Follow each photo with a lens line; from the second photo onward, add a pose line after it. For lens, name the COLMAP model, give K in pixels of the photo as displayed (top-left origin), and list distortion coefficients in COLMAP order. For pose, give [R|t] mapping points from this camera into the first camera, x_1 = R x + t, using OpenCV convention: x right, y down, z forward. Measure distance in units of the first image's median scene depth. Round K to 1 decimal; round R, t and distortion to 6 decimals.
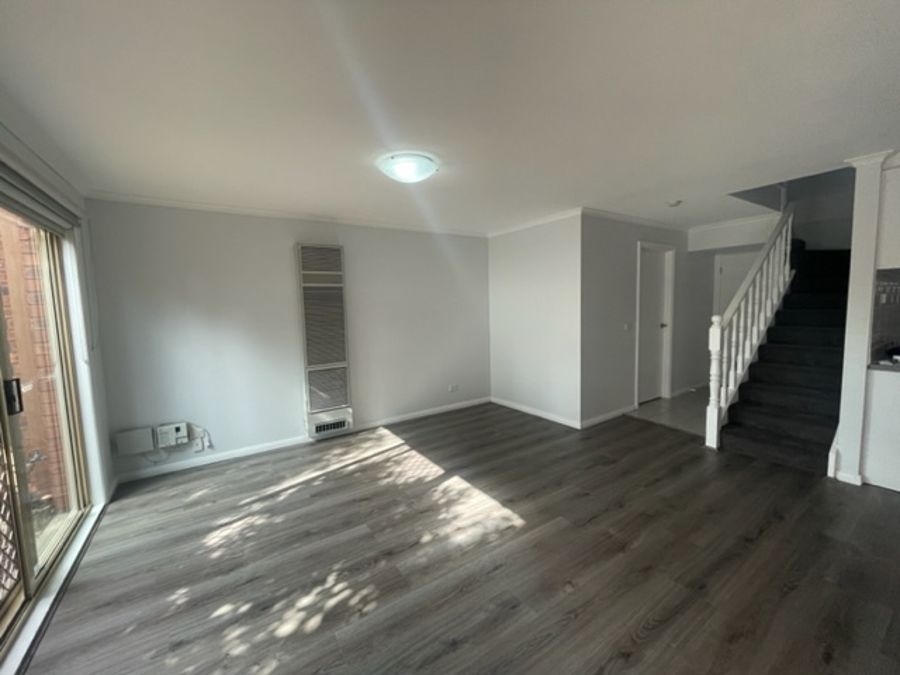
lens RADIAL K [[364.1, 0, 451.6], [0, 364.1, 336.5], [0, 0, 1]] dist [-0.001573, 0.000332]
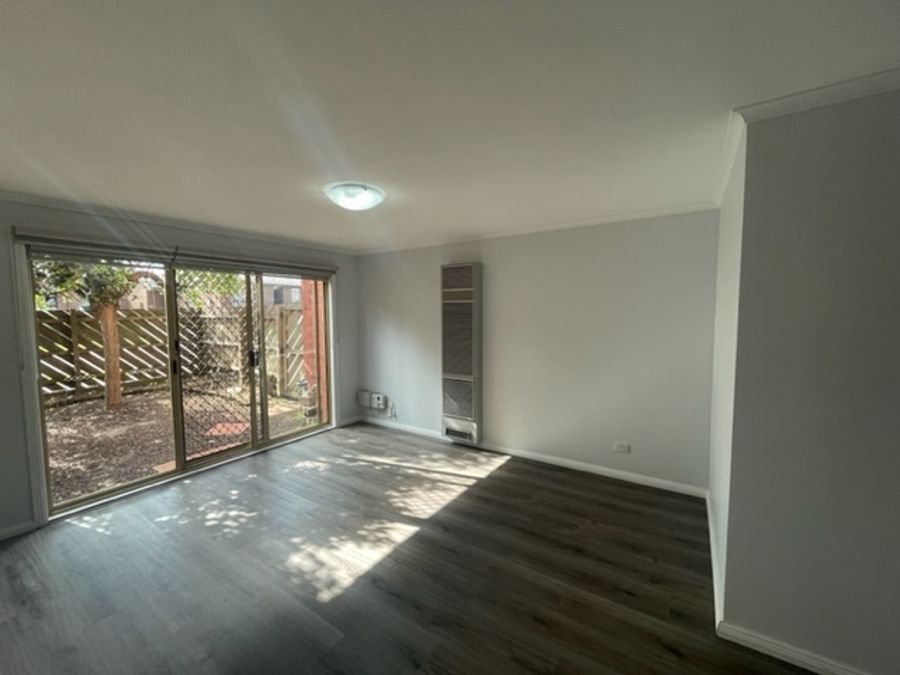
lens RADIAL K [[364.1, 0, 448.2], [0, 364.1, 336.8], [0, 0, 1]] dist [-0.001573, 0.000332]
pose [[0.386536, 0.084142, -0.918428, 0.742510], [-0.085969, 0.994781, 0.054956, -0.110301], [0.918259, 0.057714, 0.391752, 0.660742]]
